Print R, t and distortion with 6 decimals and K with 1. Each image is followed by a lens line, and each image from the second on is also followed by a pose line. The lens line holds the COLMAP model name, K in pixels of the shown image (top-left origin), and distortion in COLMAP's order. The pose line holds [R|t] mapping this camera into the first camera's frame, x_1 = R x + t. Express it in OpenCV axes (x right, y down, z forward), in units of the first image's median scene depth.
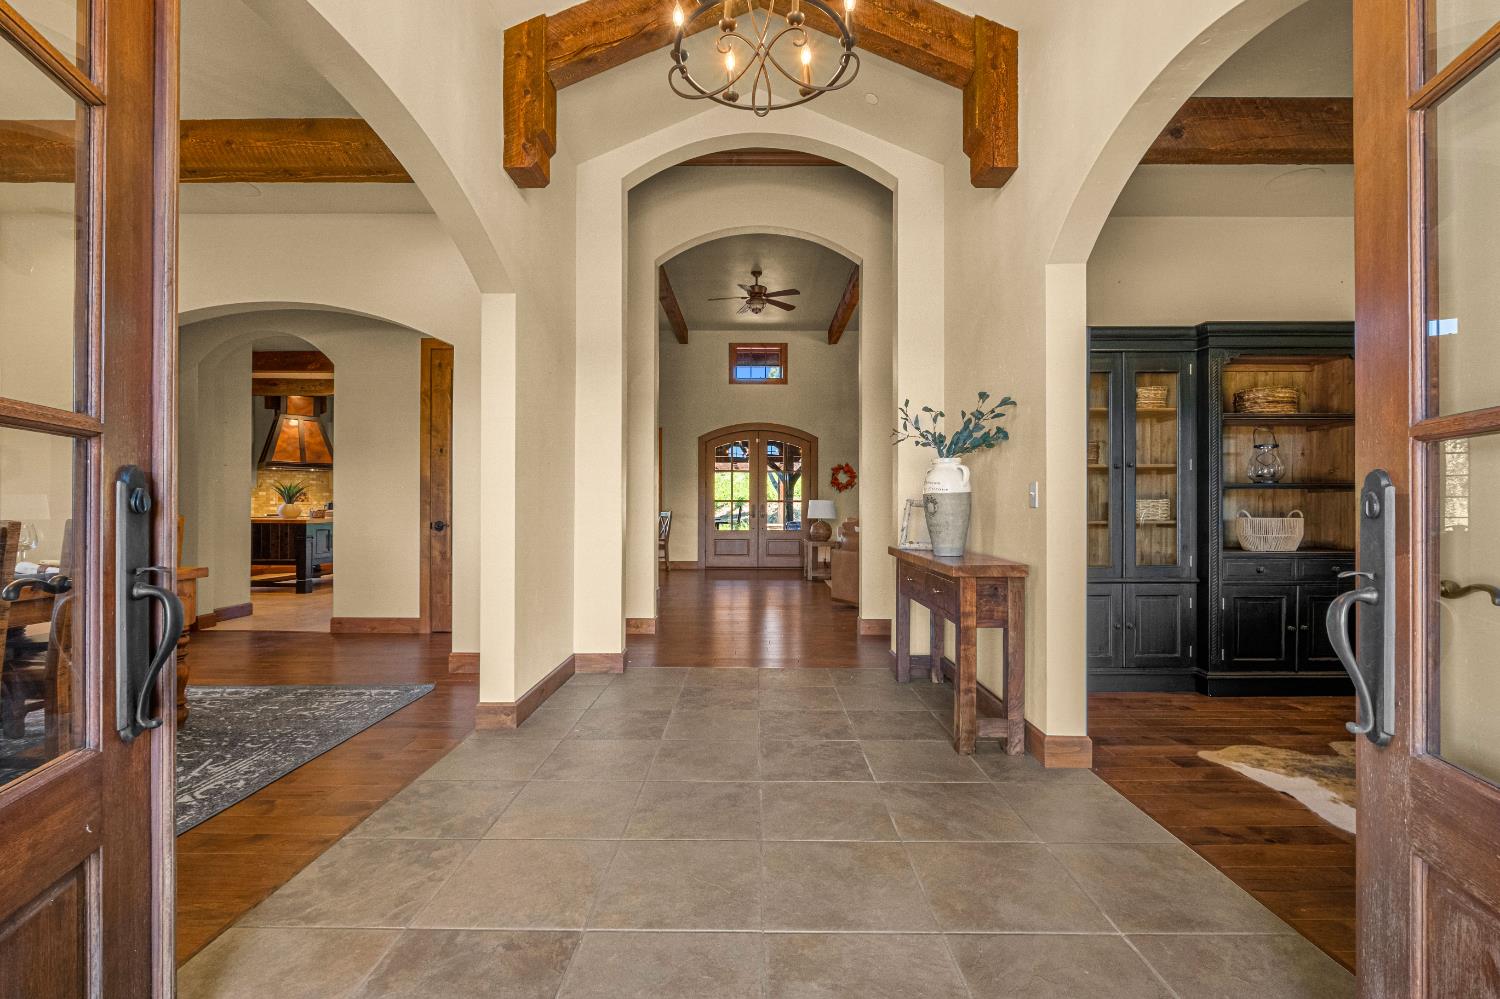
lens RADIAL K [[642.9, 0, 749.9], [0, 642.9, 503.2], [0, 0, 1]] dist [-0.006404, -0.000105]
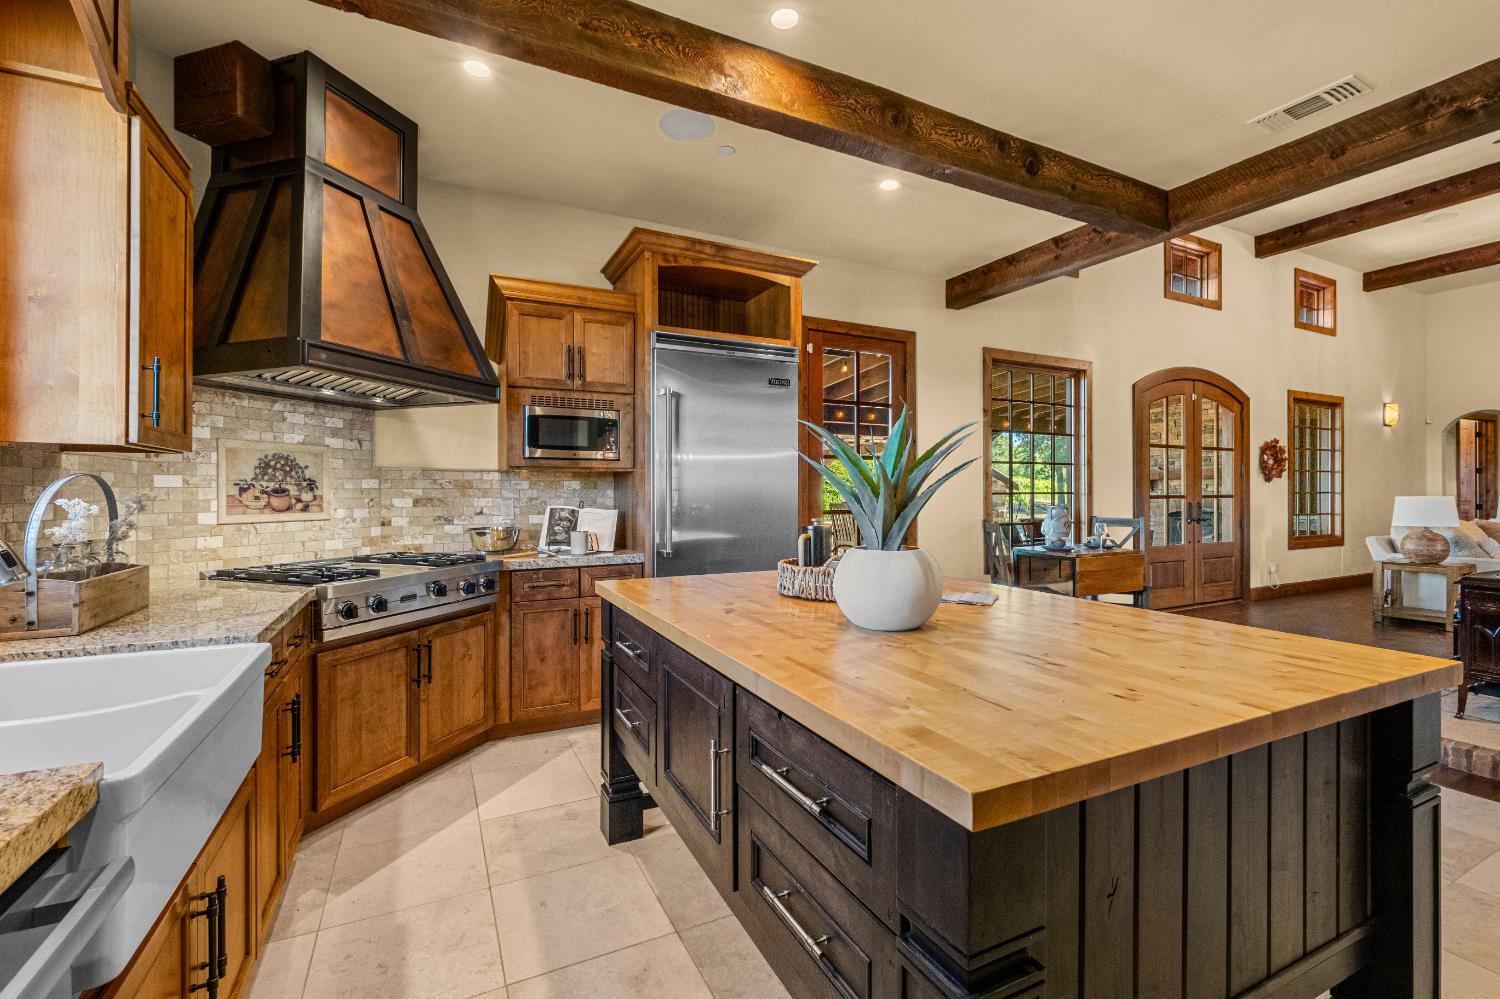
lens RADIAL K [[642.9, 0, 753.7], [0, 642.9, 493.4], [0, 0, 1]] dist [-0.006404, -0.000105]
pose [[0.892410, -0.005150, 0.451196, -2.458275], [0.002052, 0.999971, 0.007355, -0.045287], [-0.451220, -0.005638, 0.892395, 2.516417]]
